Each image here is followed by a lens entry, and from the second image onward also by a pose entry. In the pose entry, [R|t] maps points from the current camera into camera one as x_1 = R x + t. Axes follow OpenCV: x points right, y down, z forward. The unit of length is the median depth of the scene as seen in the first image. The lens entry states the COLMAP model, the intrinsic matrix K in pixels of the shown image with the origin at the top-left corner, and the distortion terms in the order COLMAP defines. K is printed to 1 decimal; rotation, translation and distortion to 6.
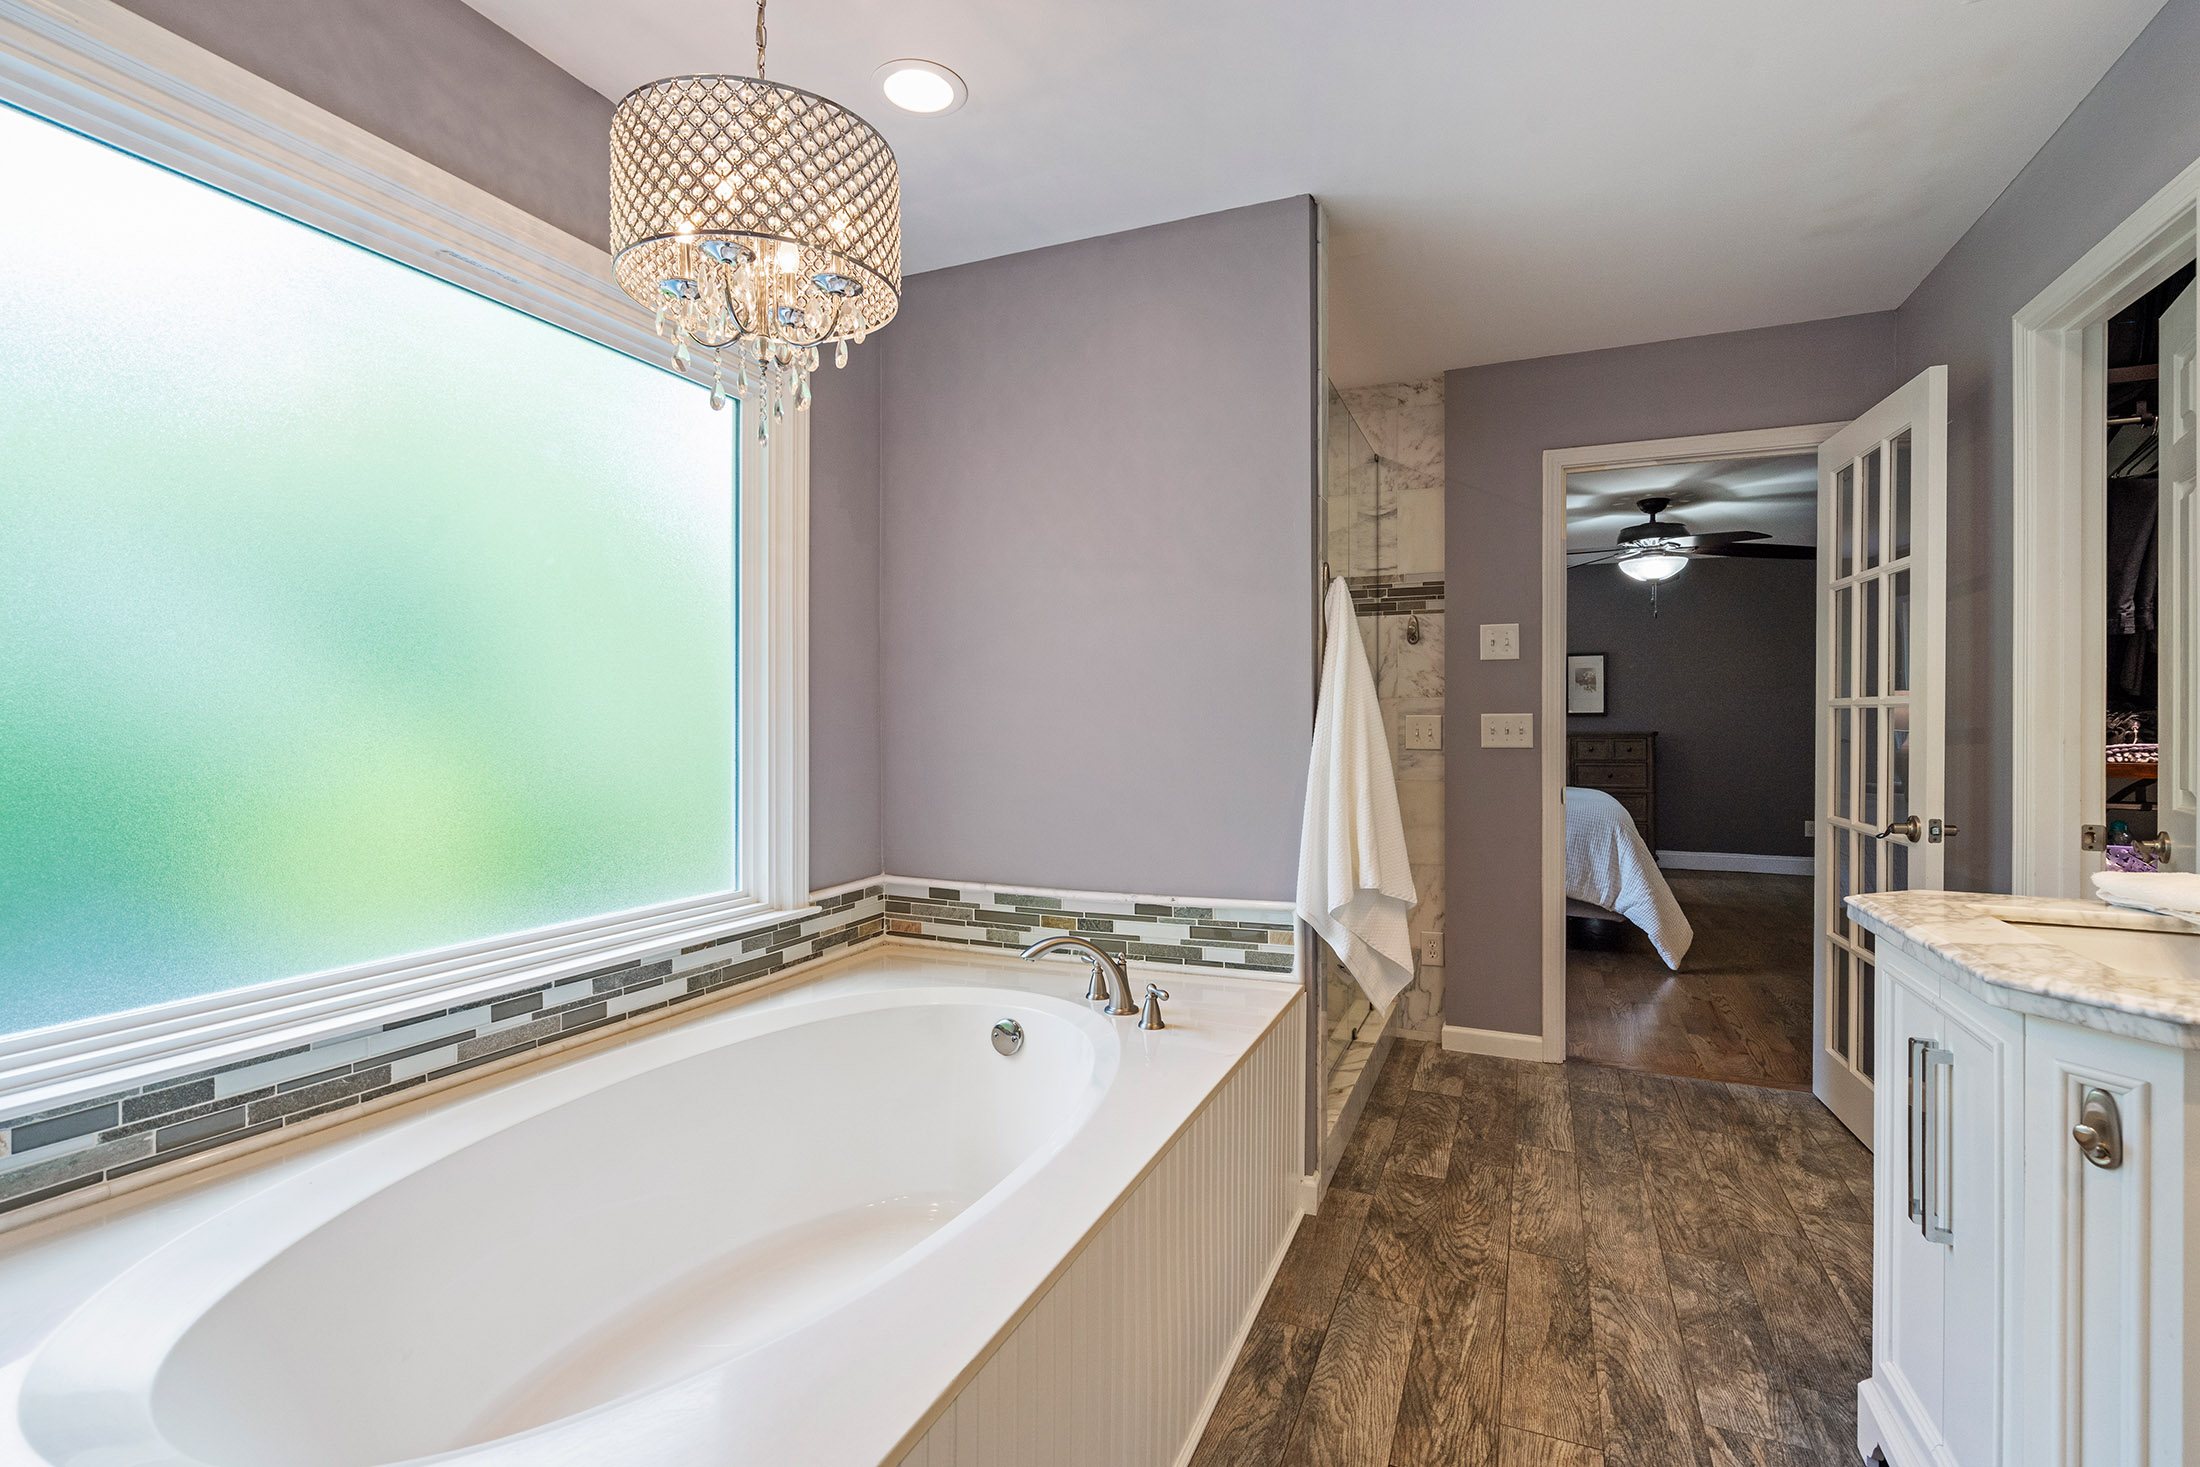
lens RADIAL K [[1022.0, 0, 1091.6], [0, 1022.0, 726.9], [0, 0, 1]] dist [-0.008064, 0.001637]
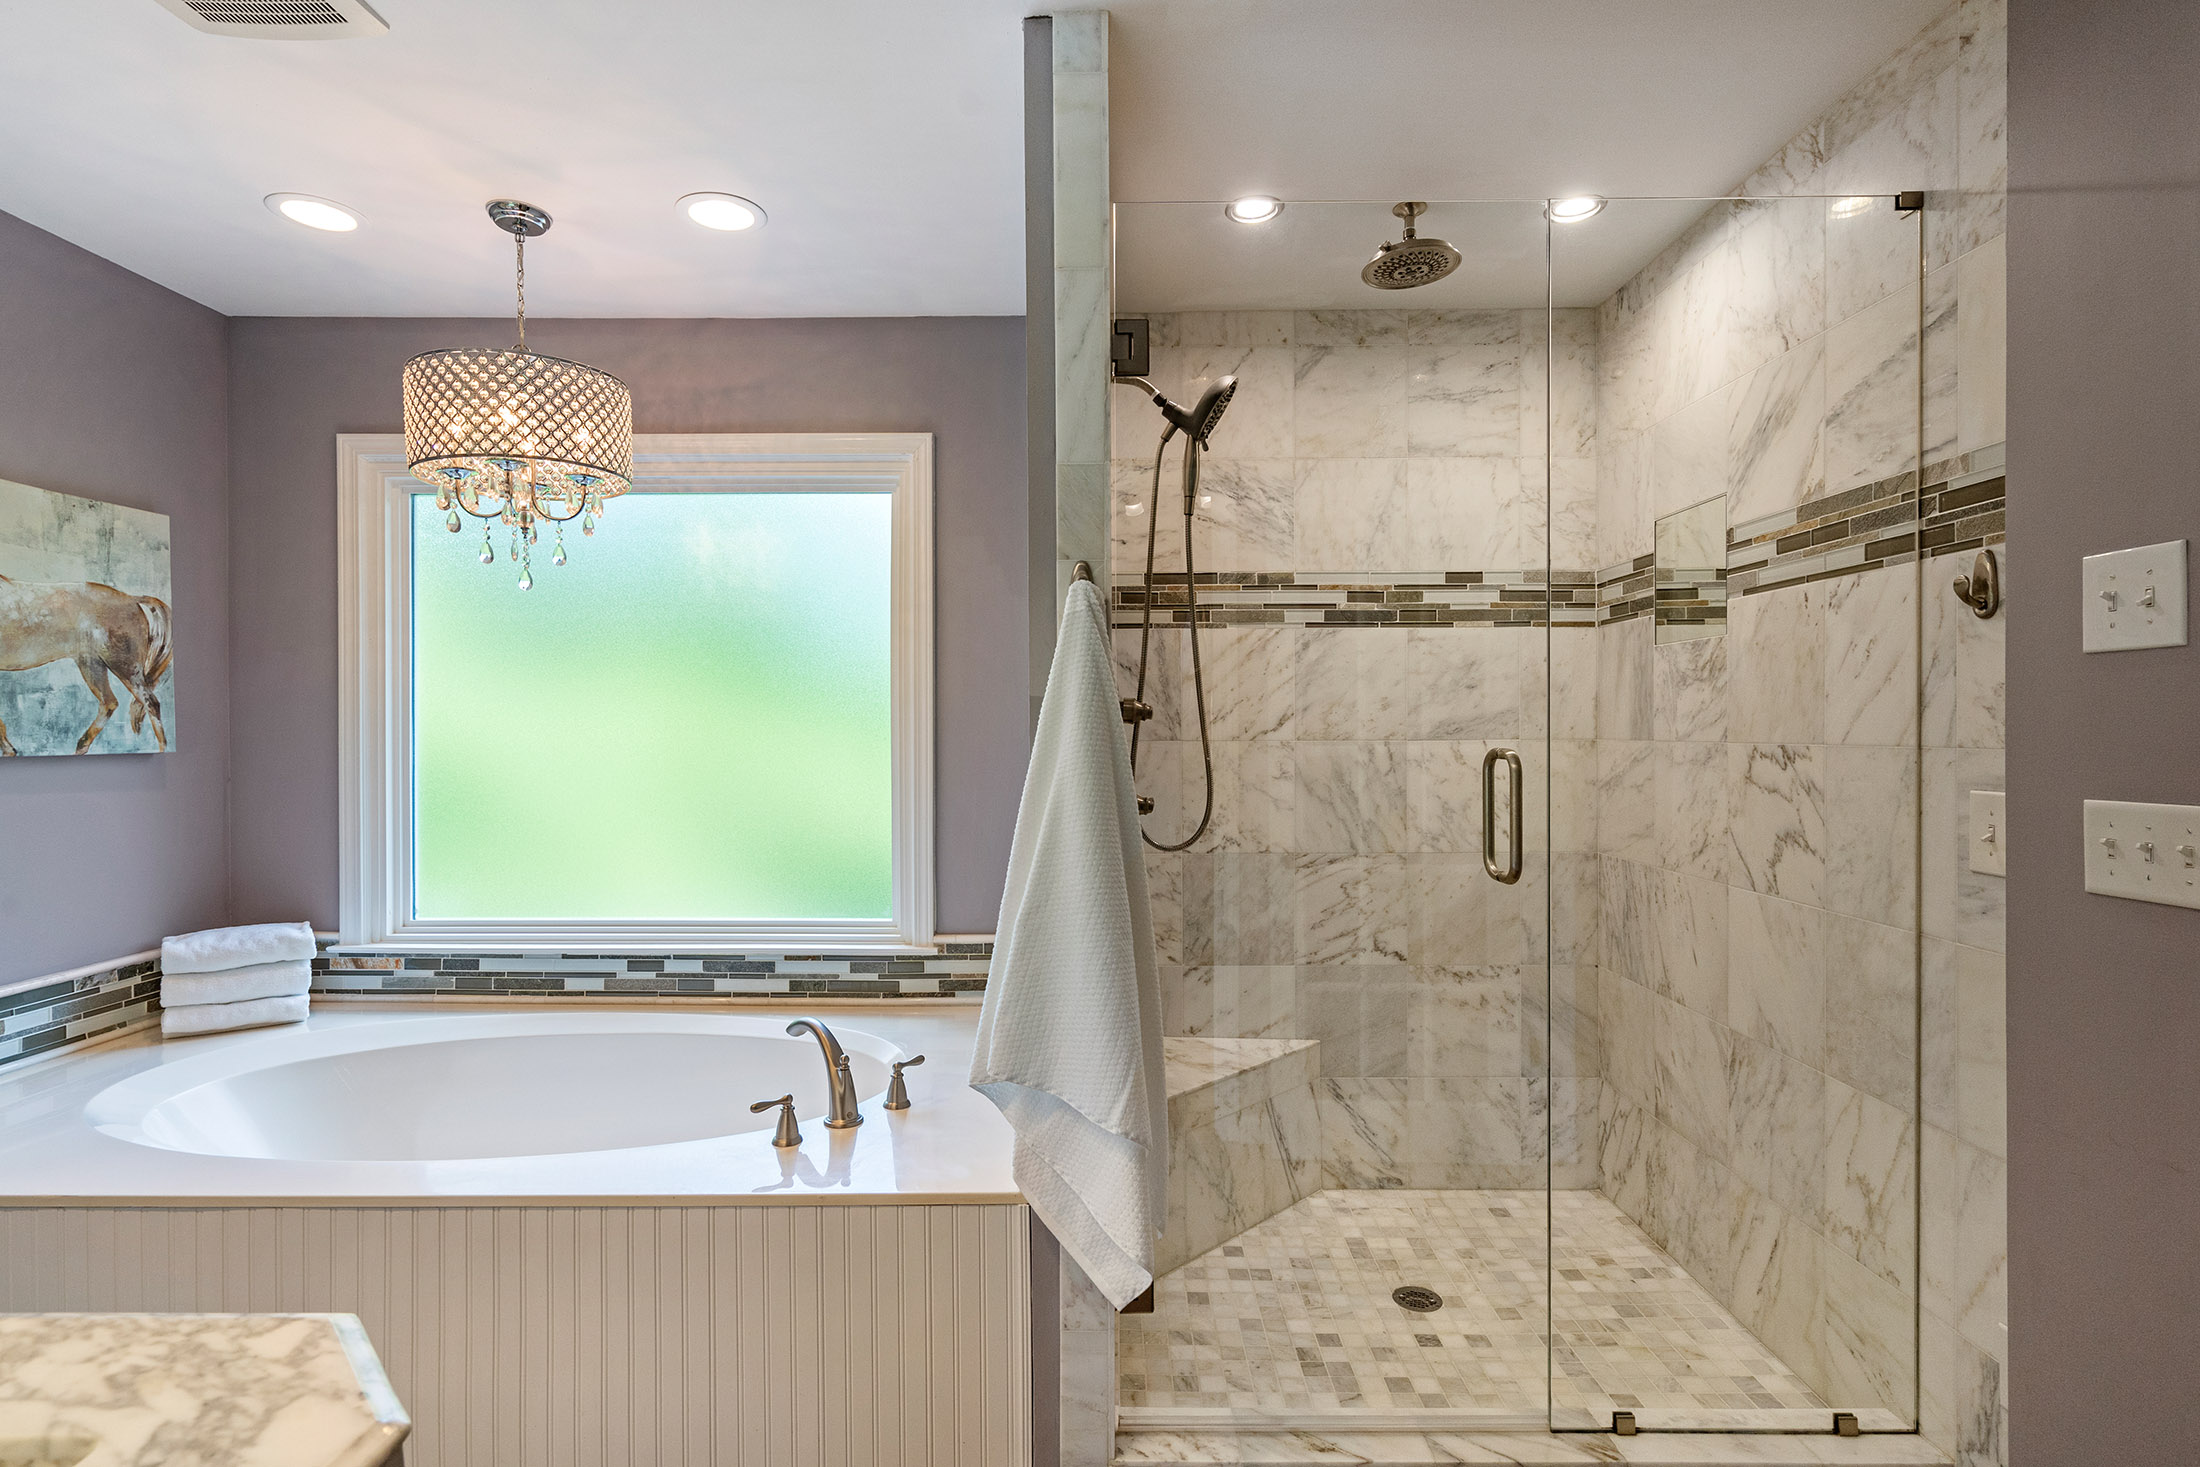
lens RADIAL K [[1086.6, 0, 1093.0], [0, 1086.6, 735.7], [0, 0, 1]] dist [0.003221, 0.000234]
pose [[0.379411, 0.005415, -0.925212, 0.958637], [0.001711, 0.999977, 0.006554, -0.061057], [0.925227, -0.004069, 0.379393, 0.819465]]
